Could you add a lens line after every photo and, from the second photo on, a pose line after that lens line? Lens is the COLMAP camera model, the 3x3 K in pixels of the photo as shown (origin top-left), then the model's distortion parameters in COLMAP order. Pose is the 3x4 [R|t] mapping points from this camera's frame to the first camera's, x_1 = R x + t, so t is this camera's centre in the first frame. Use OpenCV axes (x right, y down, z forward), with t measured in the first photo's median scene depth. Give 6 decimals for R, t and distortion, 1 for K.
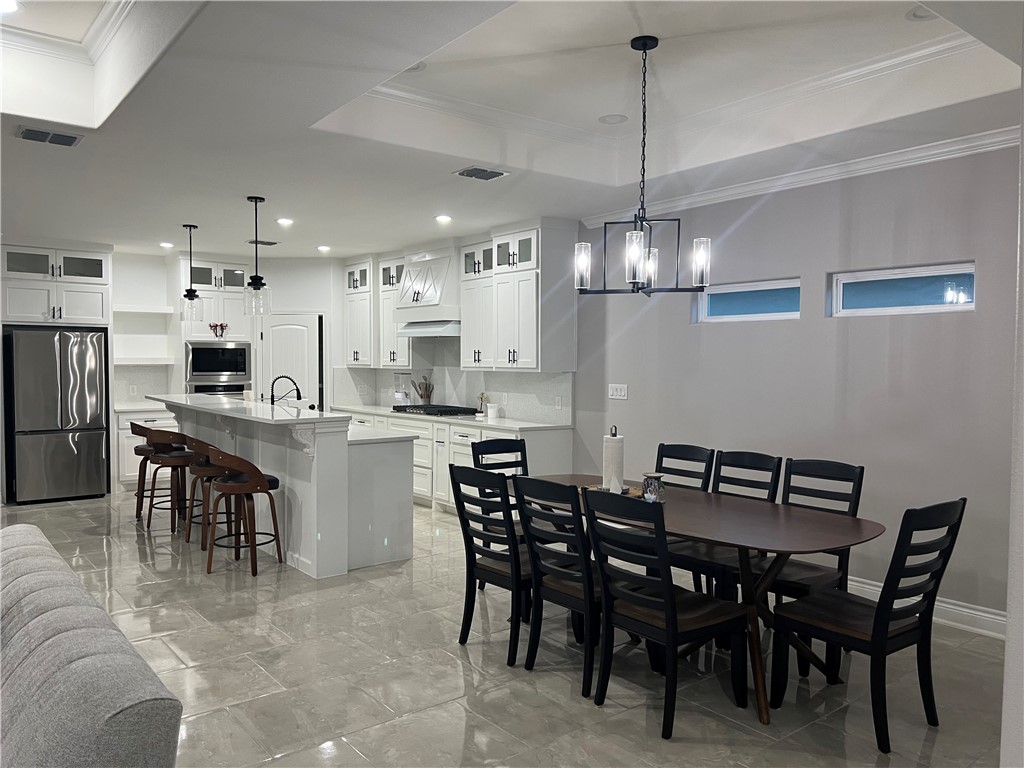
lens RADIAL K [[777.2, 0, 506.5], [0, 777.2, 384.2], [0, 0, 1]] dist [0.053578, -0.067652]
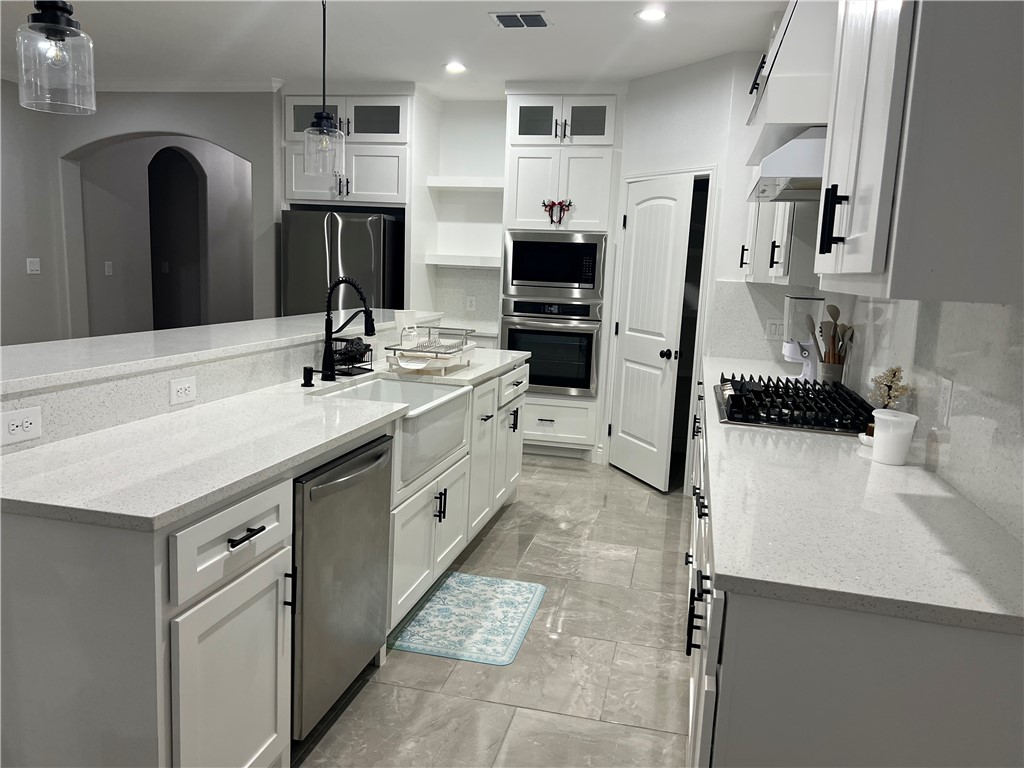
lens RADIAL K [[777.2, 0, 514.0], [0, 777.2, 388.3], [0, 0, 1]] dist [0.053578, -0.067652]
pose [[0.635759, 0.139722, -0.759136, 0.097680], [-0.066659, 0.989745, 0.126341, -0.008514], [0.769004, -0.029719, 0.638553, 0.636669]]
